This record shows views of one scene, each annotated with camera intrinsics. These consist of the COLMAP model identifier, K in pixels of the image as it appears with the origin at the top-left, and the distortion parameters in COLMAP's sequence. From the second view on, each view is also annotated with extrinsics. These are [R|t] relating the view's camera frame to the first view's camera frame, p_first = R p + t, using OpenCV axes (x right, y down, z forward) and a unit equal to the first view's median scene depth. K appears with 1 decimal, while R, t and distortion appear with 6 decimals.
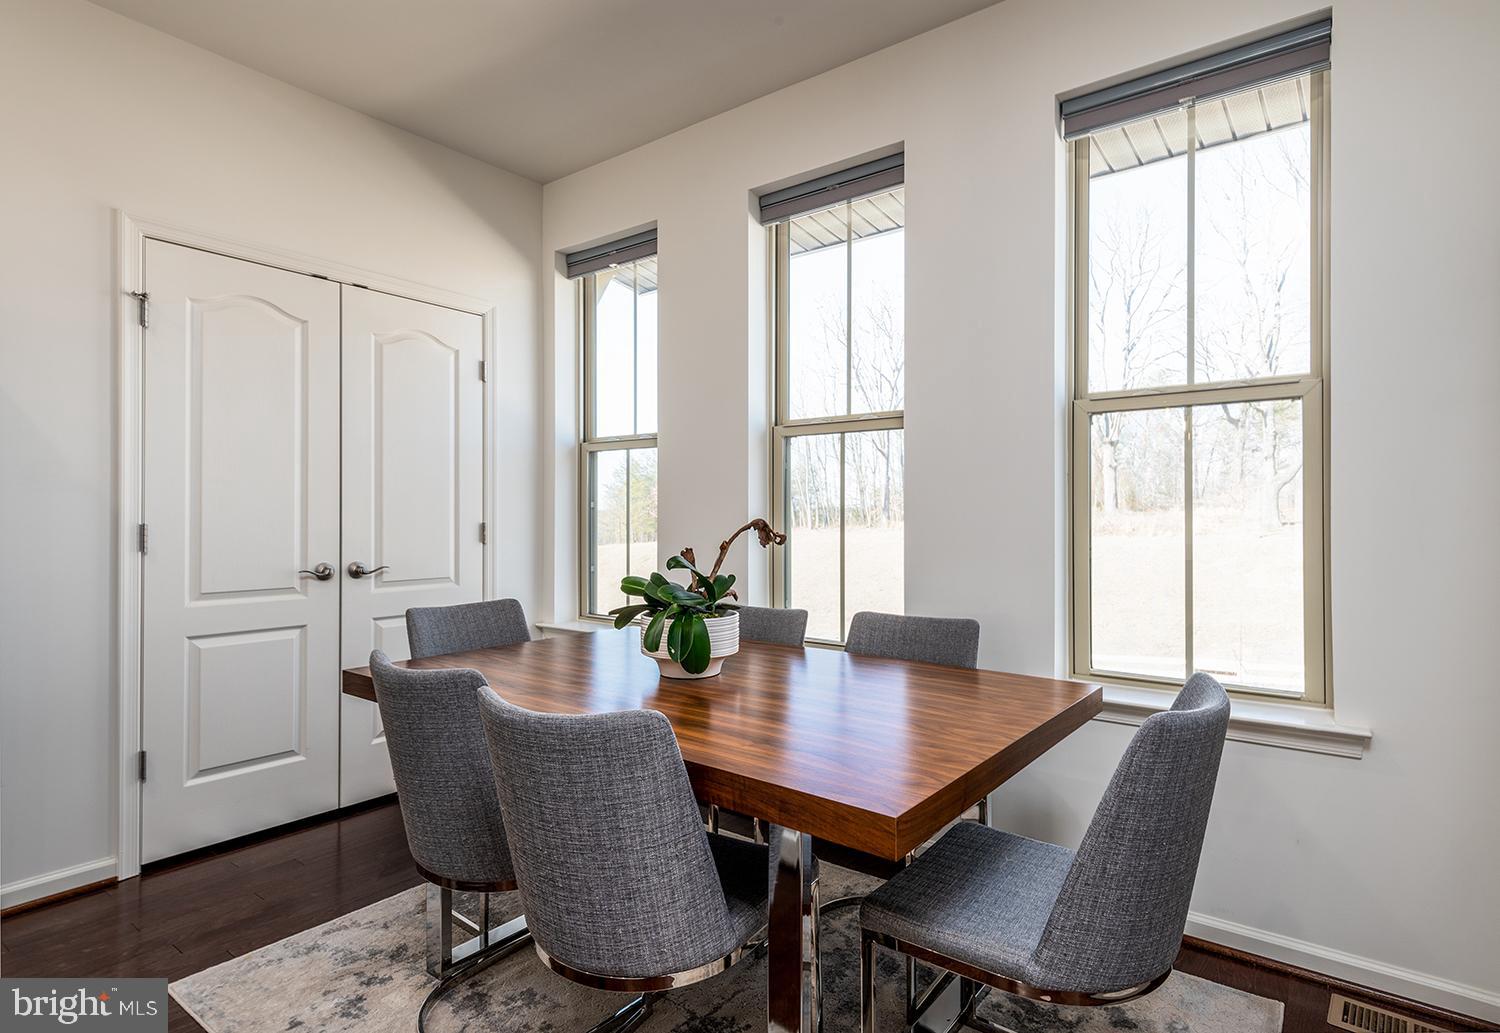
lens RADIAL K [[793.2, 0, 750.0], [0, 793.2, 516.5], [0, 0, 1]] dist [0.001780, 0.000178]
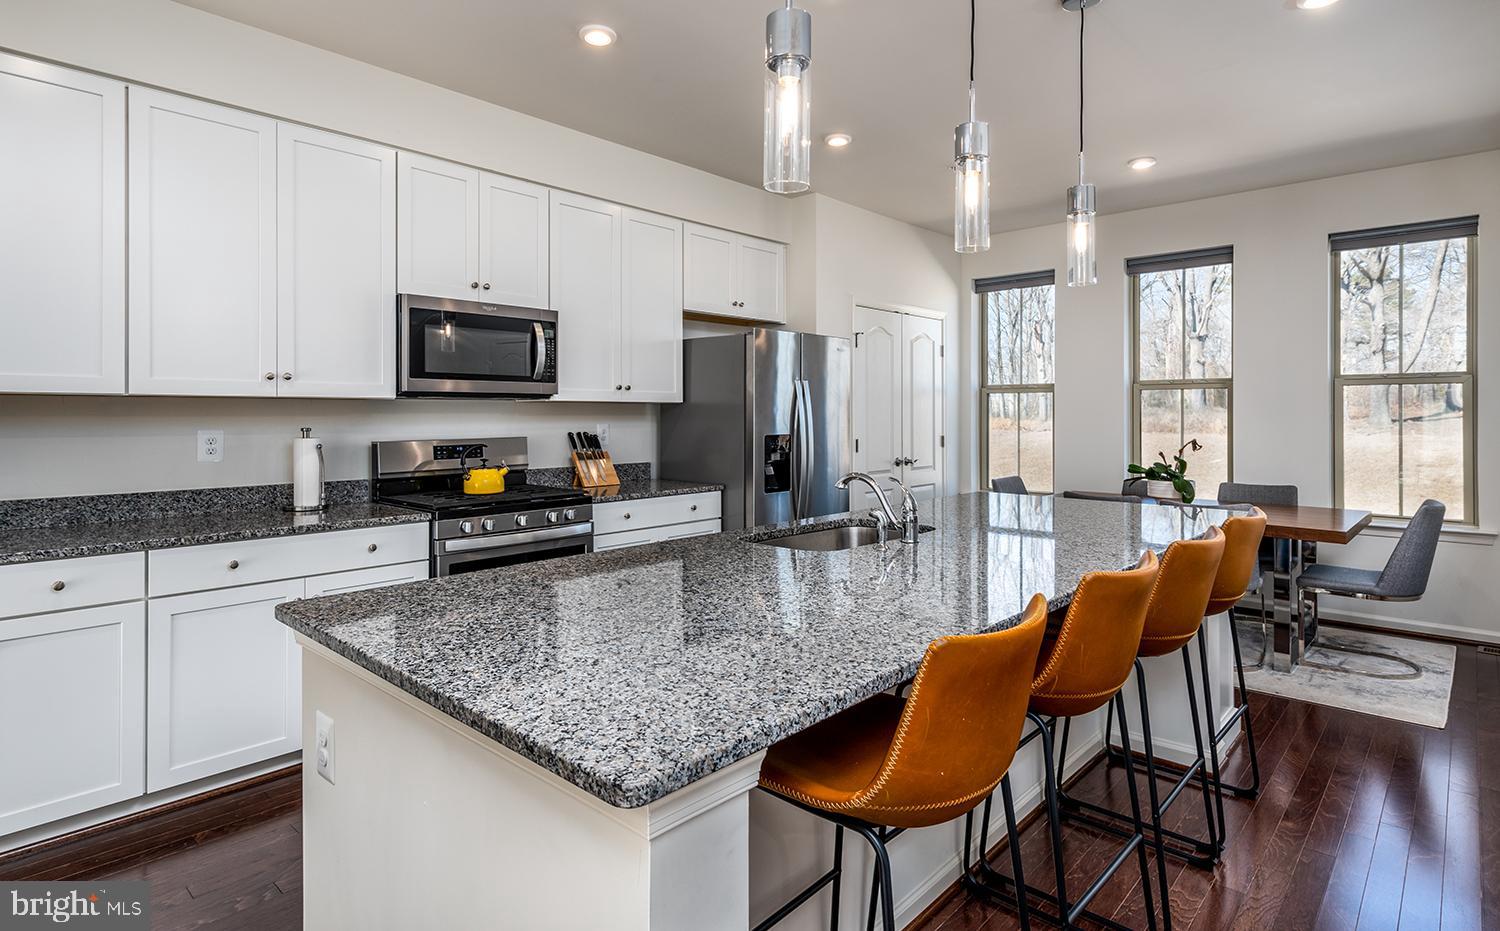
lens RADIAL K [[730.7, 0, 746.5], [0, 730.7, 414.0], [0, 0, 1]] dist [0.000544, -0.000667]
pose [[0.991022, -0.006421, -0.133546, -0.739788], [0.006146, 0.999978, -0.002477, -0.051473], [0.133559, 0.001634, 0.991039, -0.939309]]
